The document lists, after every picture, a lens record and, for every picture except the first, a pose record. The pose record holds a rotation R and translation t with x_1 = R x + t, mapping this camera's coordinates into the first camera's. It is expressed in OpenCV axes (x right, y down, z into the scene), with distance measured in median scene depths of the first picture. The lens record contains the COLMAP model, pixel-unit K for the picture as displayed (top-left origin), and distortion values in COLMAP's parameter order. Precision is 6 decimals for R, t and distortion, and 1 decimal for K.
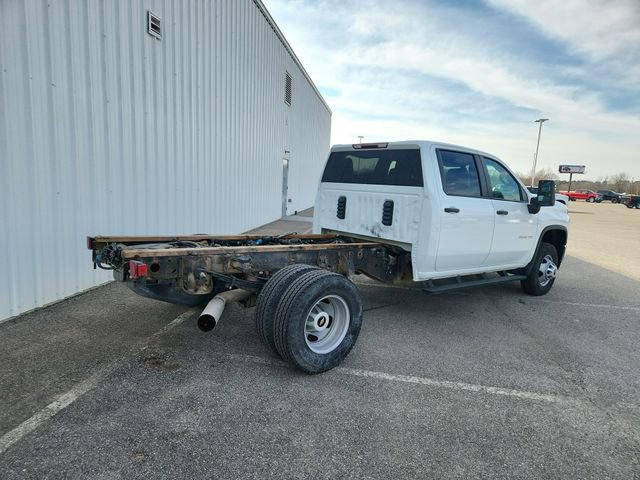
lens RADIAL K [[421.9, 0, 320.0], [0, 421.9, 240.0], [0, 0, 1]] dist [0.074097, -0.058093]
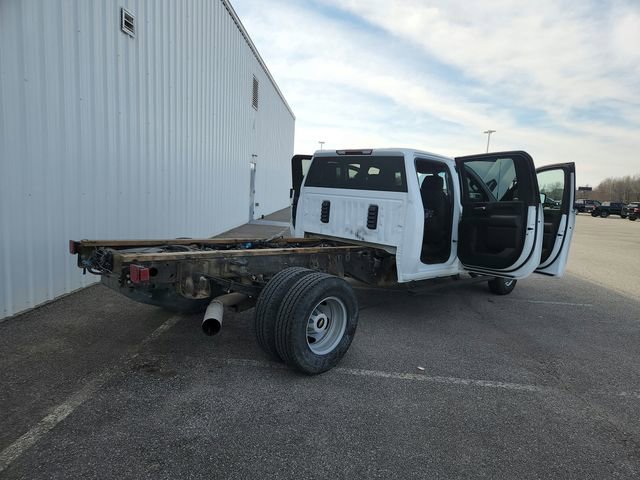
lens RADIAL K [[421.9, 0, 320.0], [0, 421.9, 240.0], [0, 0, 1]] dist [0.074097, -0.058093]
pose [[0.992700, -0.002463, 0.120581, -0.107245], [0.003743, 0.999939, -0.010386, 0.002598], [-0.120548, 0.010762, 0.992649, -0.013704]]
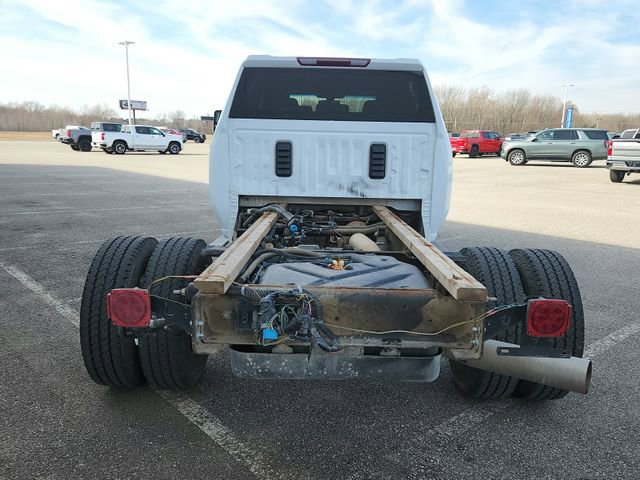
lens RADIAL K [[528.1, 0, 315.2], [0, 528.1, 239.1], [0, 0, 1]] dist [0.065344, -0.037861]
pose [[0.633661, -0.177827, 0.752895, -0.698334], [0.114205, 0.984062, 0.136308, -0.079497], [-0.765134, -0.000389, 0.643870, 0.585674]]
